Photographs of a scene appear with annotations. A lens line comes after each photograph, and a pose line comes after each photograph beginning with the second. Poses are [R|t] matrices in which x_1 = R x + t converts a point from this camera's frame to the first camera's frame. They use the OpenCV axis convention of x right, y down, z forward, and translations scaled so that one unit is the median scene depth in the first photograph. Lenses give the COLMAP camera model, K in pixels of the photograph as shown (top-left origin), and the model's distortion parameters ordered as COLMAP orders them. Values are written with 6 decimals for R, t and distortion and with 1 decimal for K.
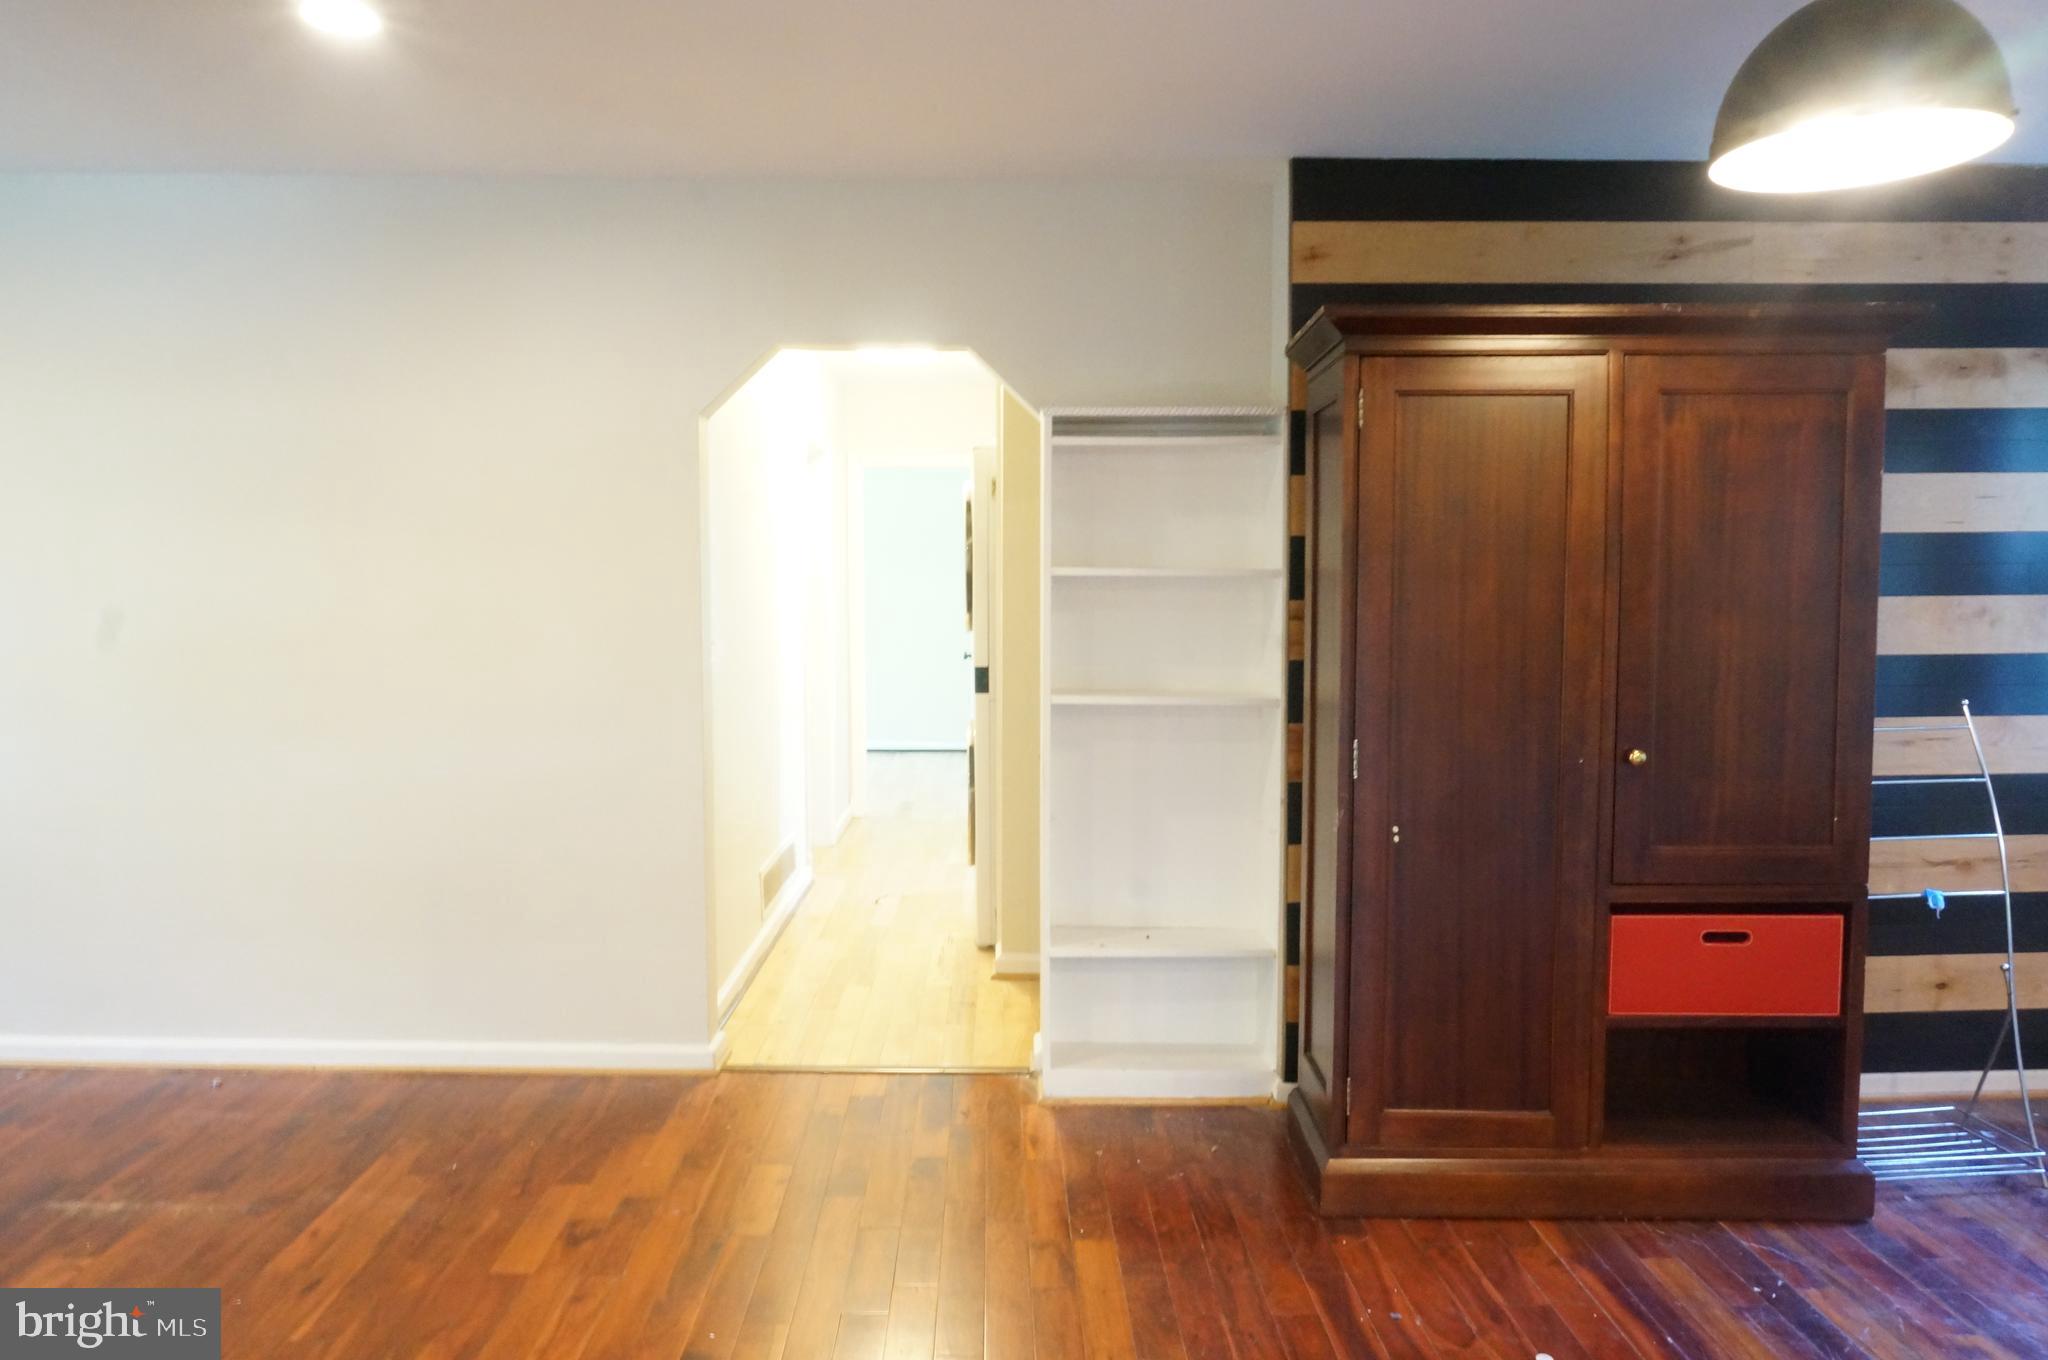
lens RADIAL K [[1364.1, 0, 1015.8], [0, 1364.1, 674.4], [0, 0, 1]] dist [-0.048817, 0.032165]
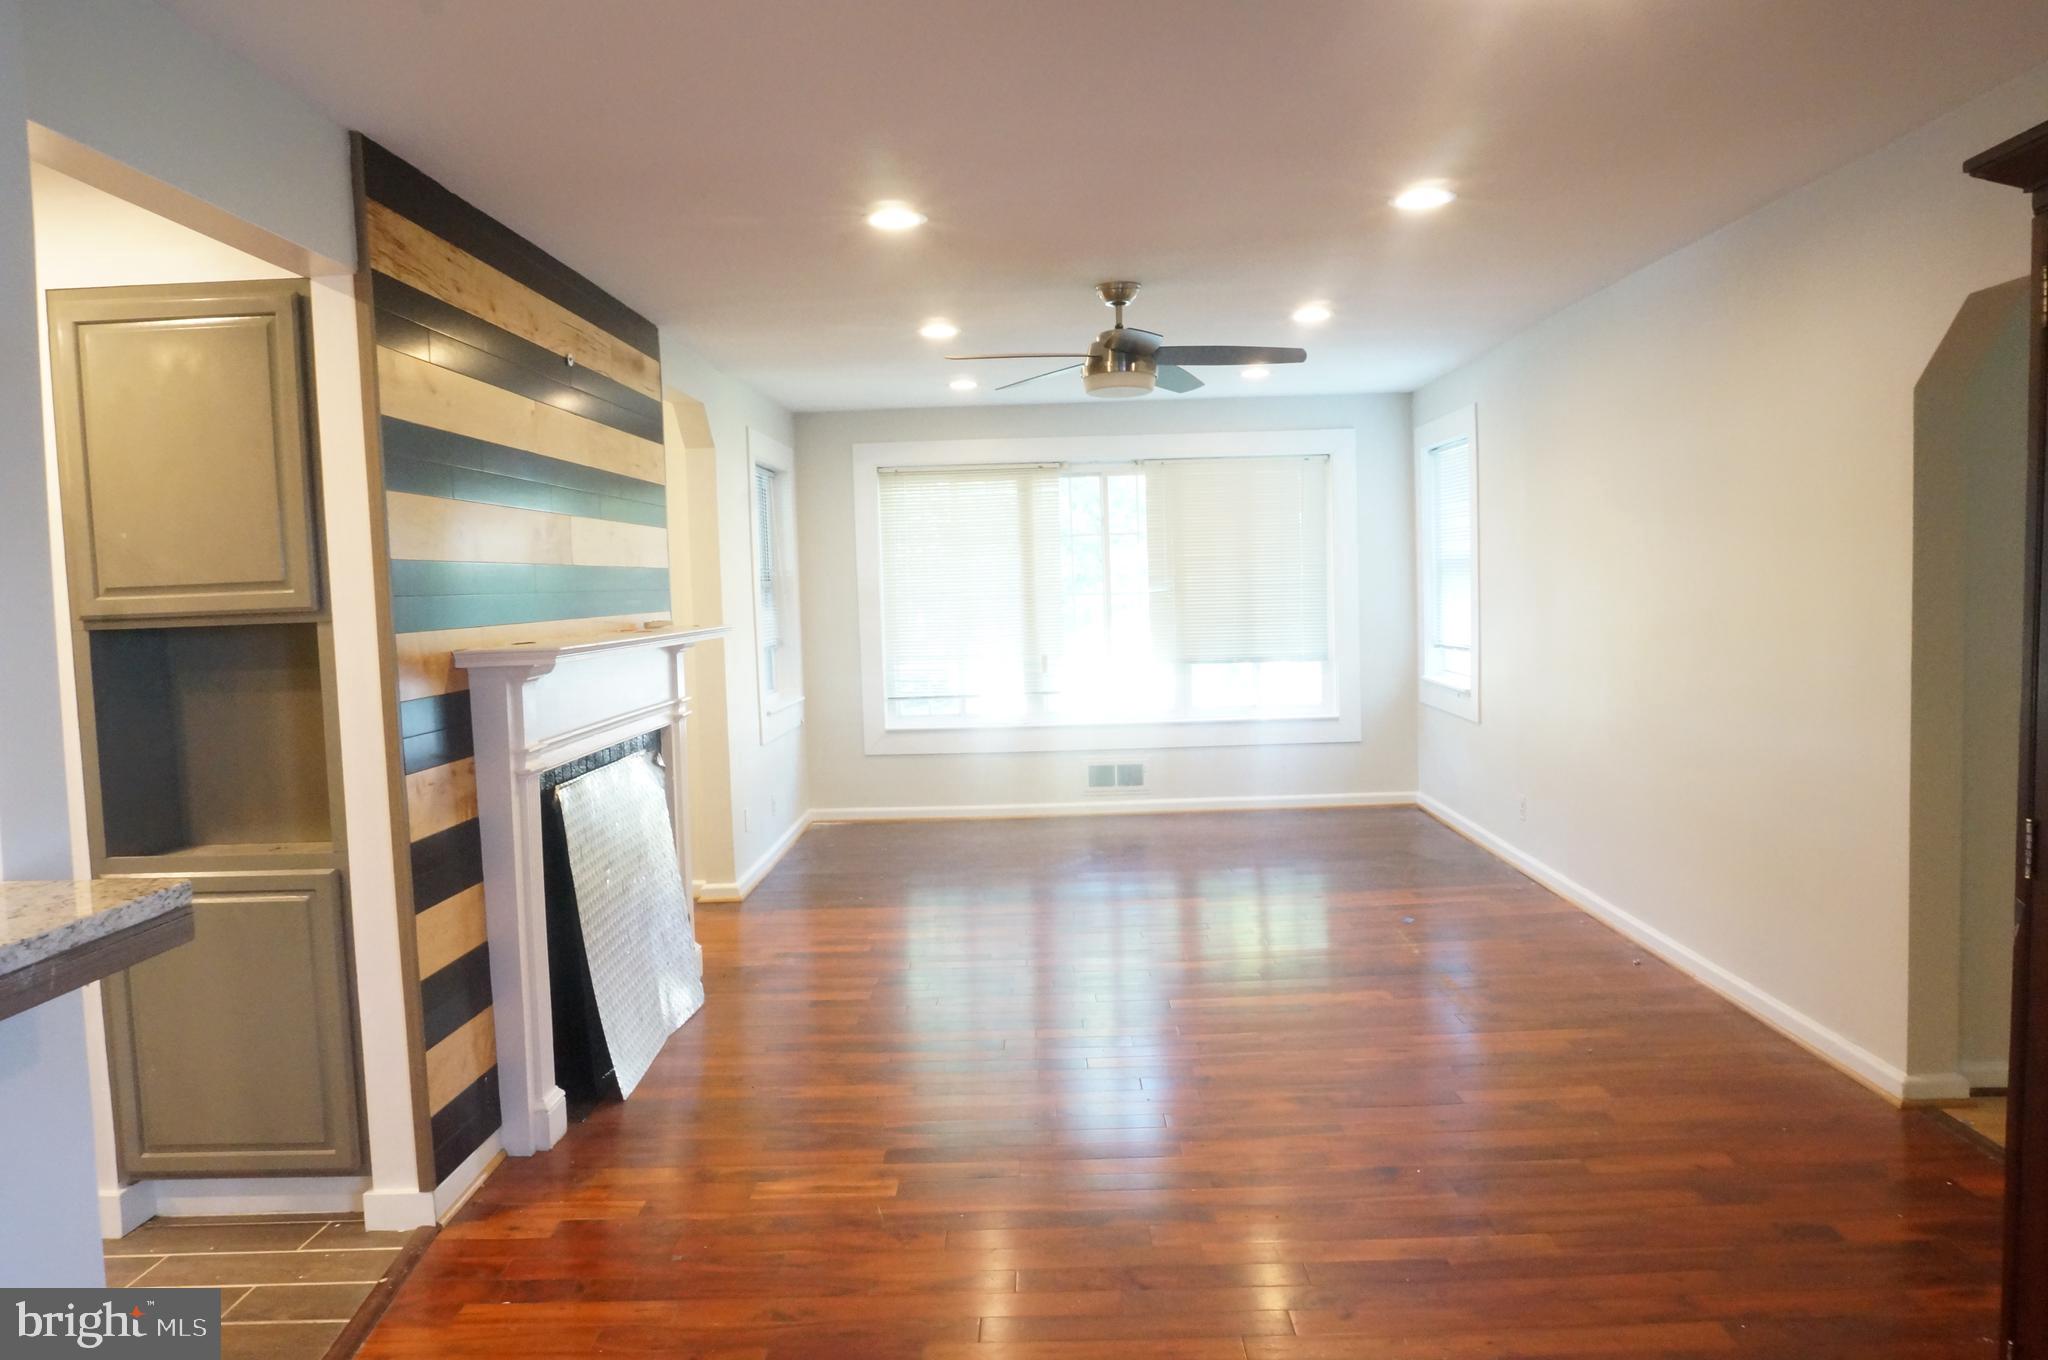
lens RADIAL K [[1364.1, 0, 1022.4], [0, 1364.1, 677.1], [0, 0, 1]] dist [-0.048817, 0.032165]
pose [[-0.020971, 0.066969, -0.997535, 0.867479], [-0.040680, 0.996871, 0.067779, -0.039639], [0.998952, 0.042001, -0.018182, 0.532488]]
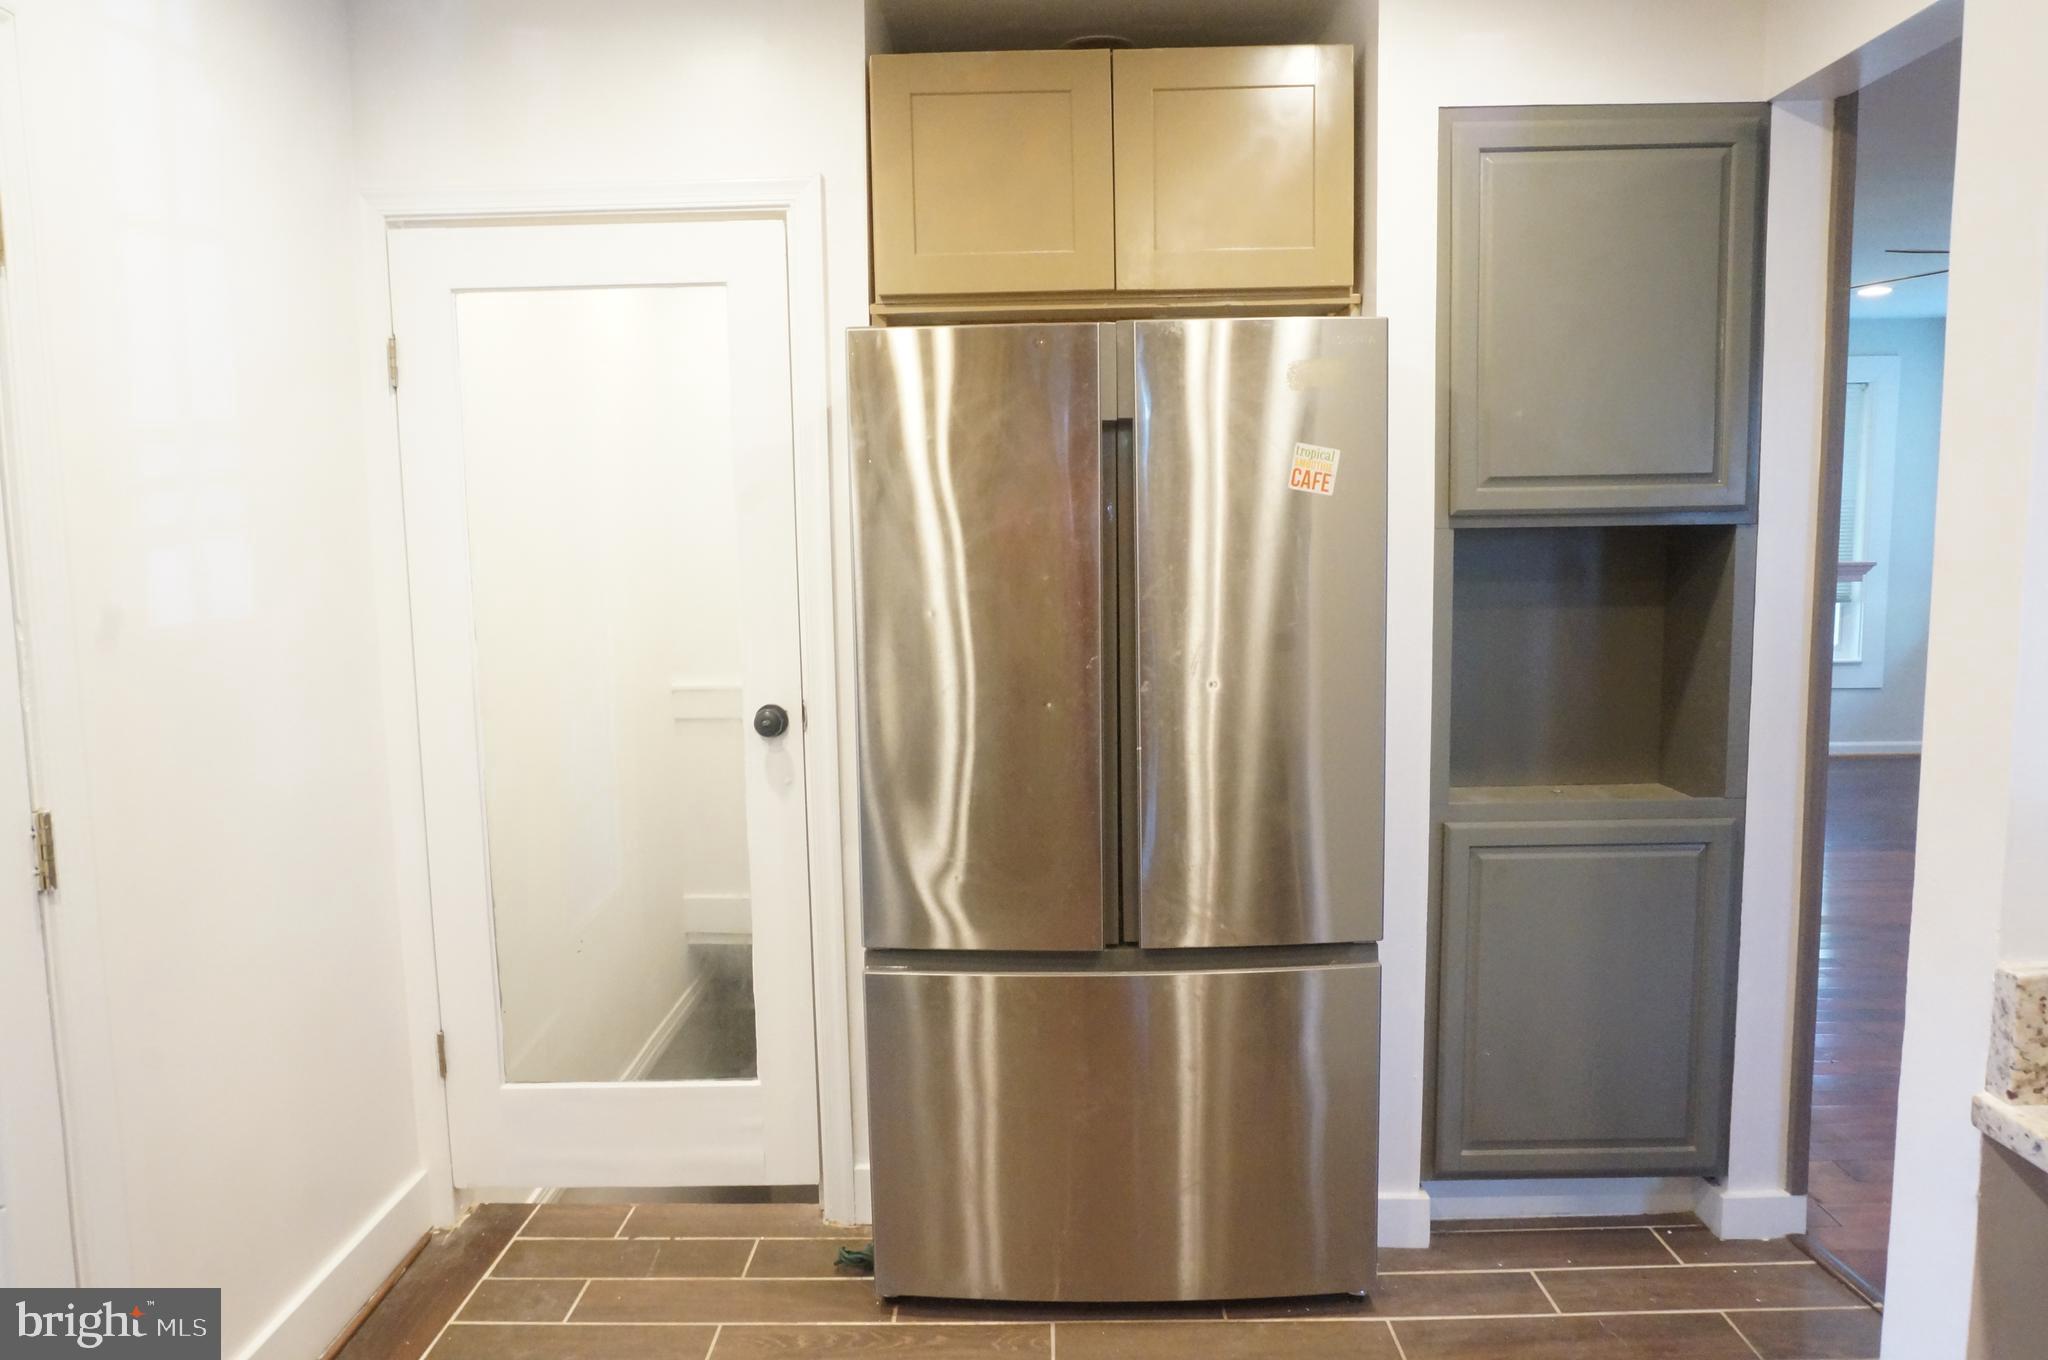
lens RADIAL K [[1364.1, 0, 1016.2], [0, 1364.1, 676.0], [0, 0, 1]] dist [-0.048817, 0.032165]
pose [[-0.023369, 0.109849, -0.993674, 0.723890], [-0.058758, 0.992076, 0.111054, 0.036577], [0.997999, 0.060982, -0.016729, -0.448181]]
